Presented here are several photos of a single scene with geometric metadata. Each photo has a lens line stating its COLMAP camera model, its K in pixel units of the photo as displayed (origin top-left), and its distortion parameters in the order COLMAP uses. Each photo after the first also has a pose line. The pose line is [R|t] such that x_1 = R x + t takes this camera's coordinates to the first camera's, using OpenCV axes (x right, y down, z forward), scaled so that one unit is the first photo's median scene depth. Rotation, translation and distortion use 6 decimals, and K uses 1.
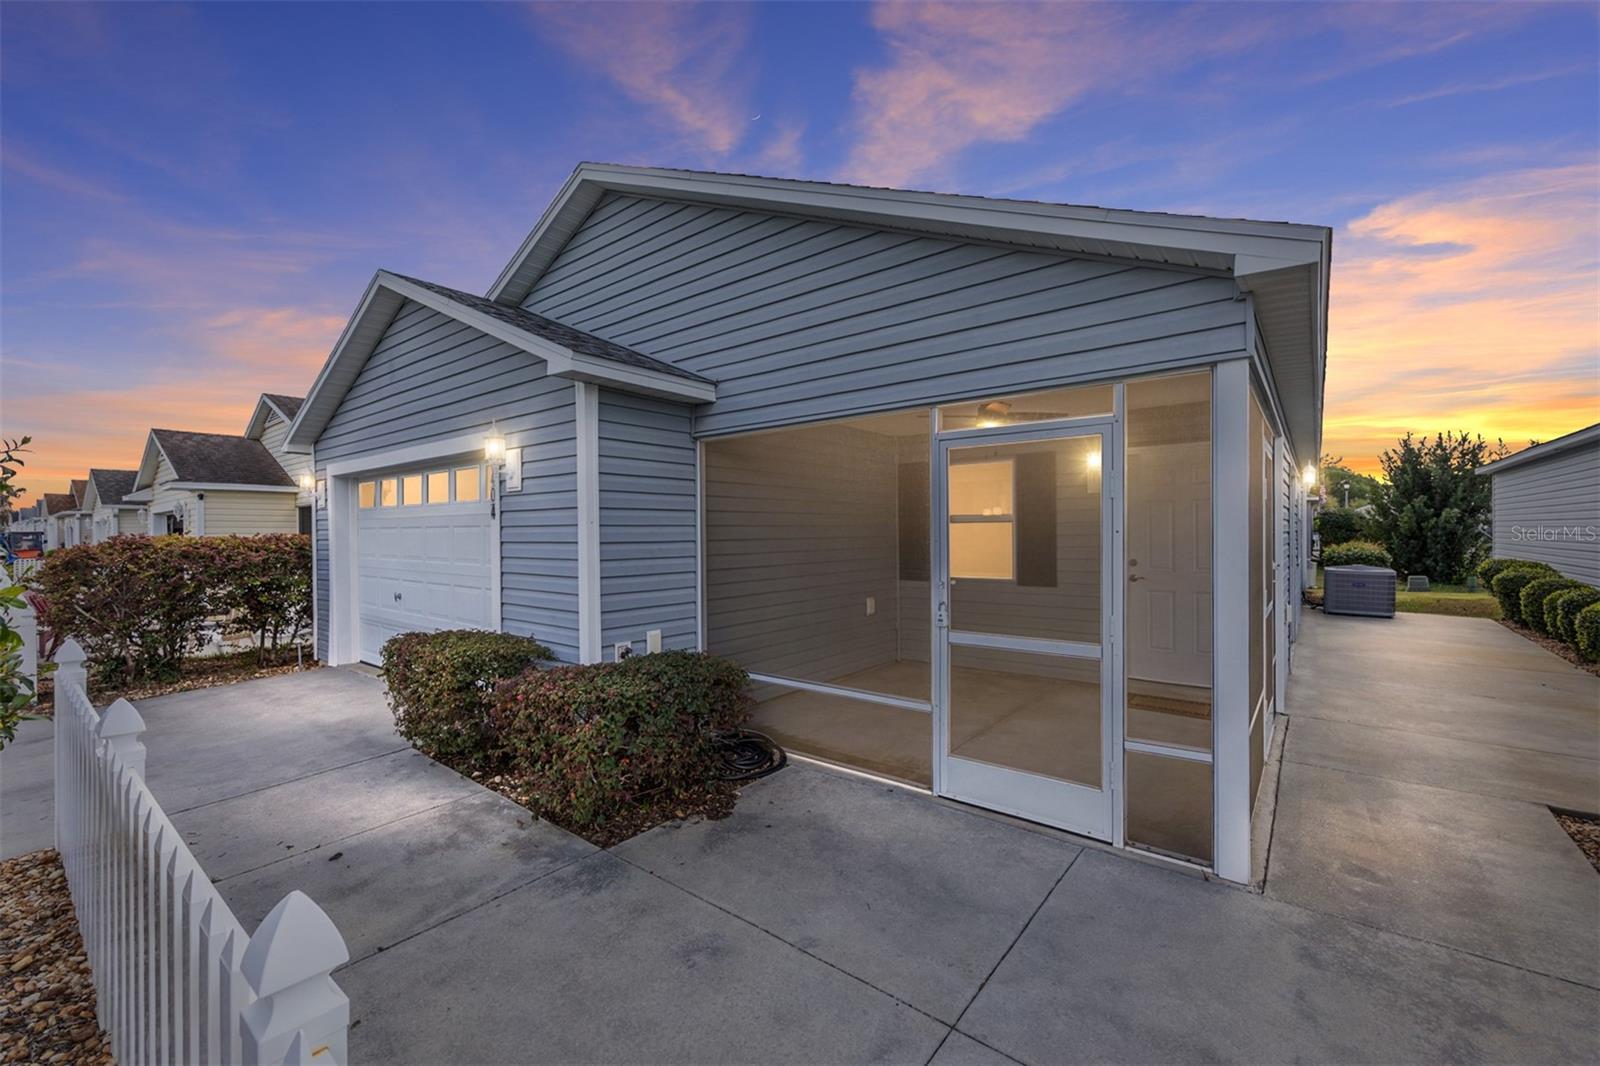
lens RADIAL K [[656.4, 0, 800.1], [0, 656.4, 540.4], [0, 0, 1]] dist [-0.003534, -0.000053]
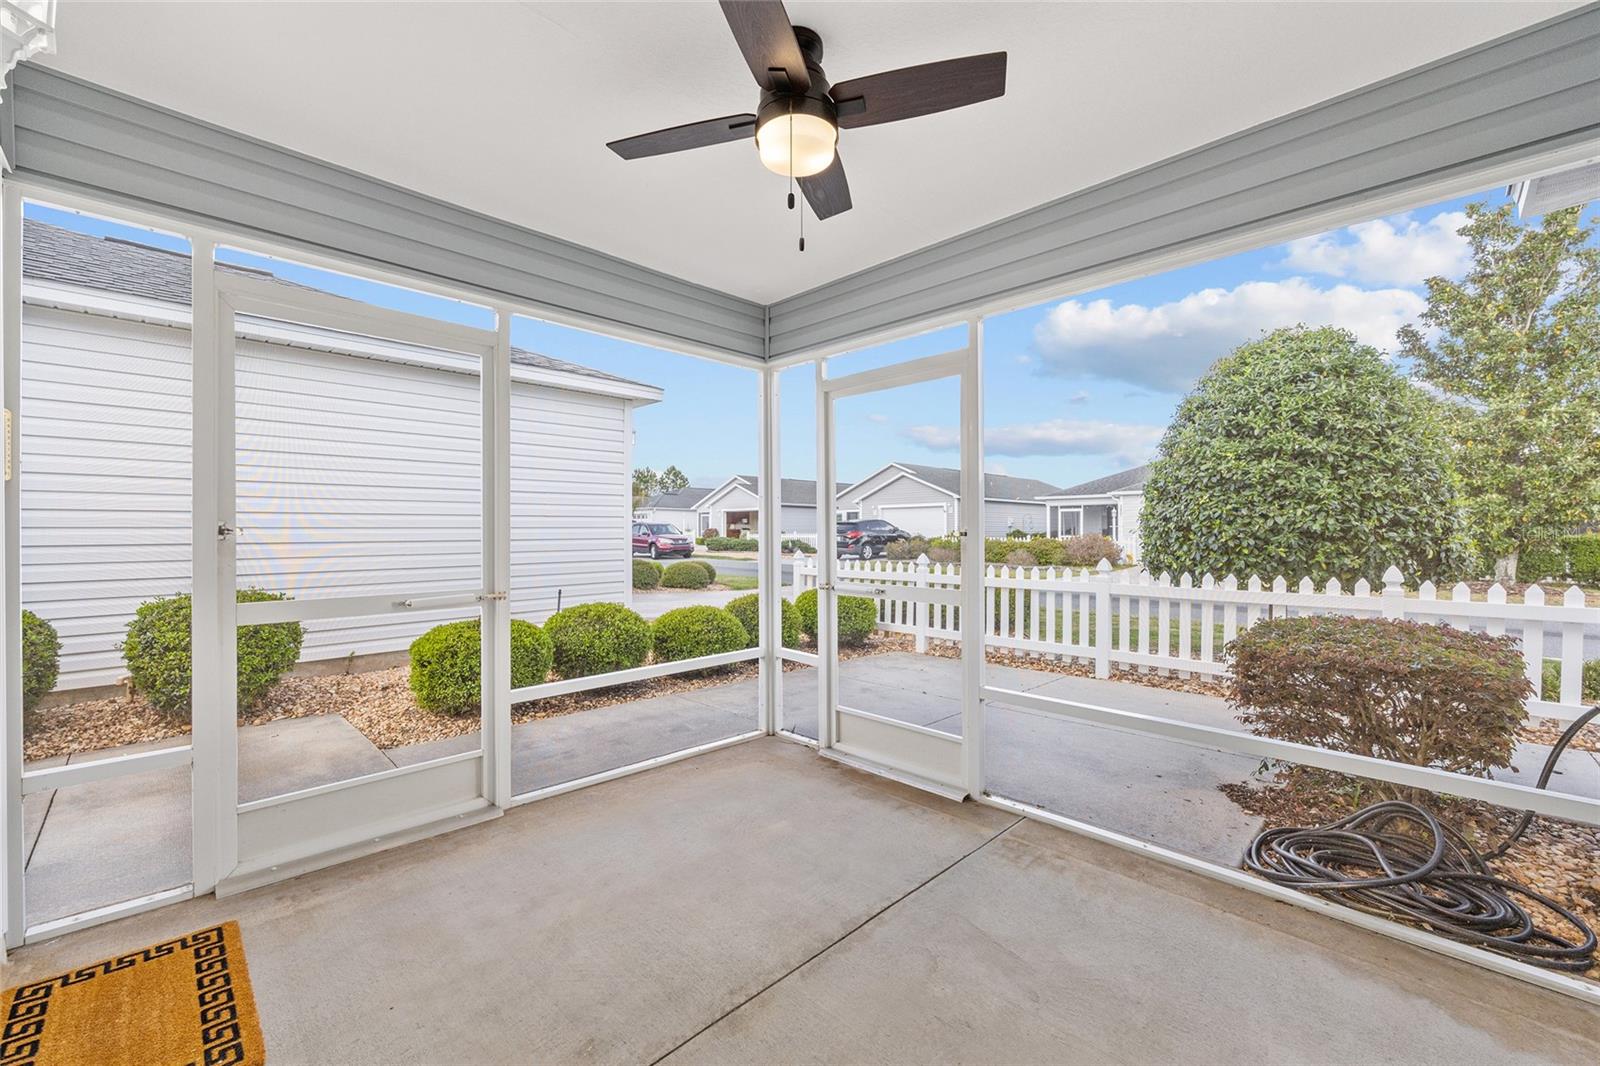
lens RADIAL K [[656.4, 0, 800.1], [0, 656.4, 540.4], [0, 0, 1]] dist [-0.003534, -0.000053]
pose [[-0.994500, 0.012347, 0.104006, 0.201203], [0.014643, 0.999665, 0.021337, 0.031451], [-0.103708, 0.022743, -0.994348, 1.080096]]
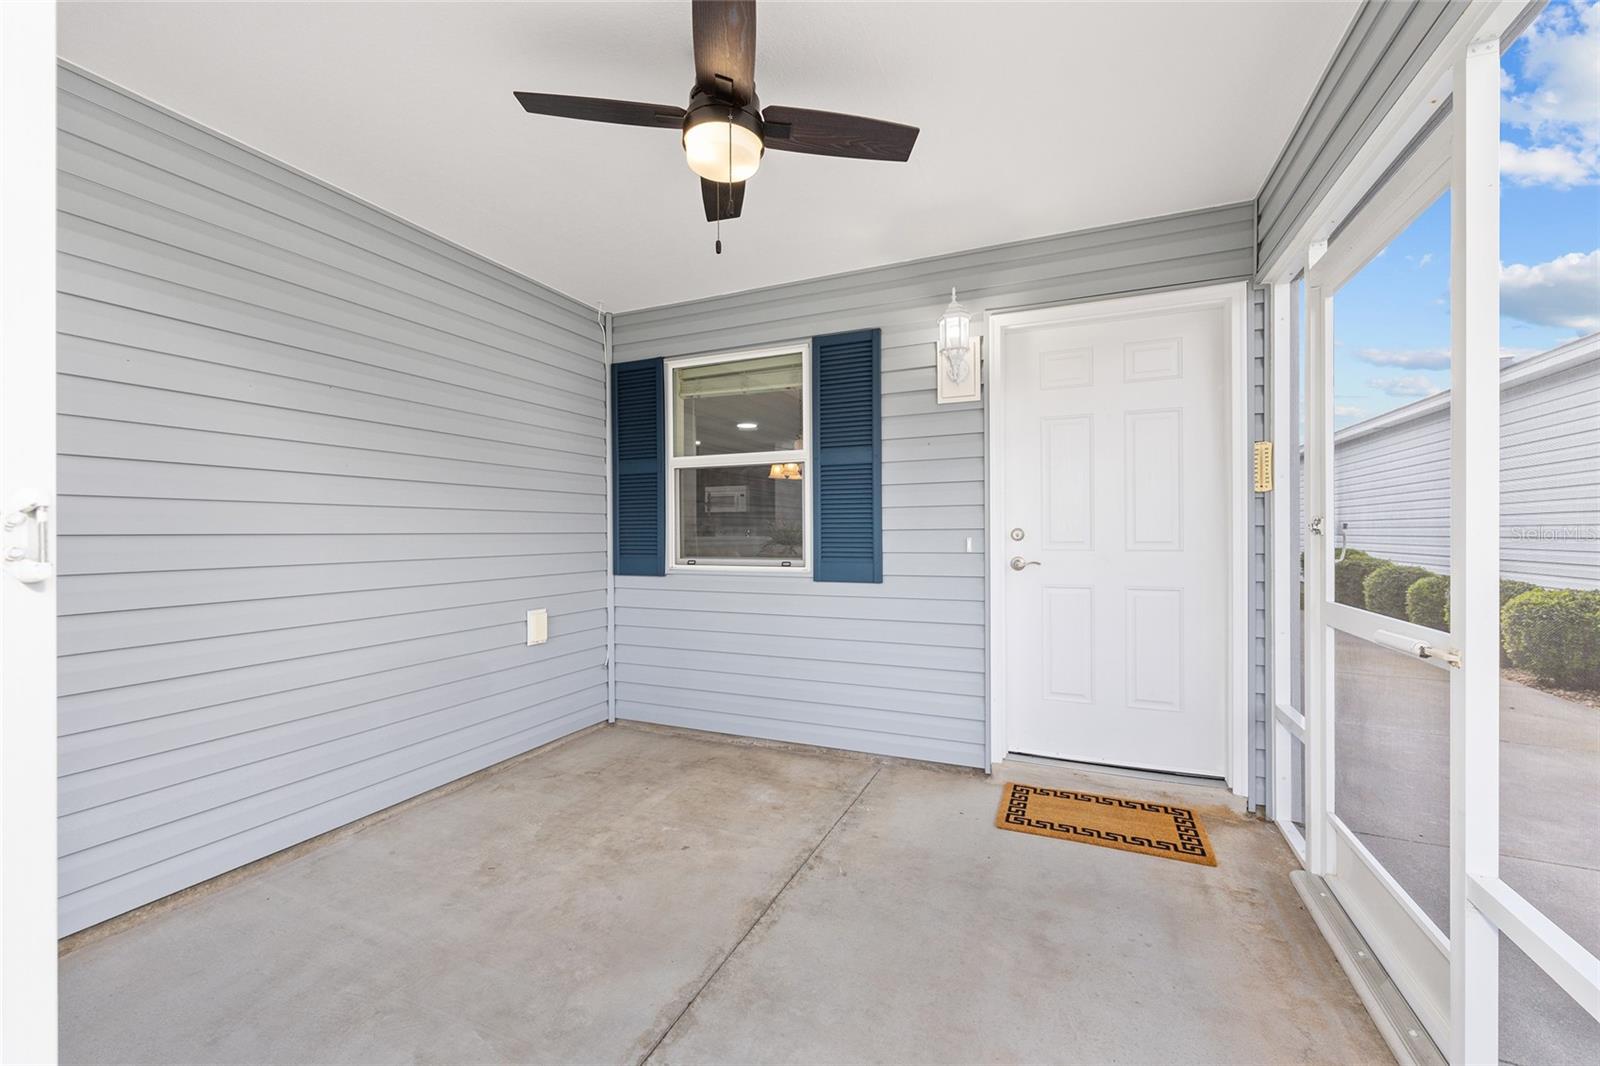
lens RADIAL K [[656.4, 0, 800.1], [0, 656.4, 540.4], [0, 0, 1]] dist [-0.003534, -0.000053]
pose [[0.964119, 0.001321, 0.265466, 0.186905], [-0.001259, 0.999999, -0.000407, 0.037148], [-0.265466, 0.000058, 0.964120, 0.507355]]
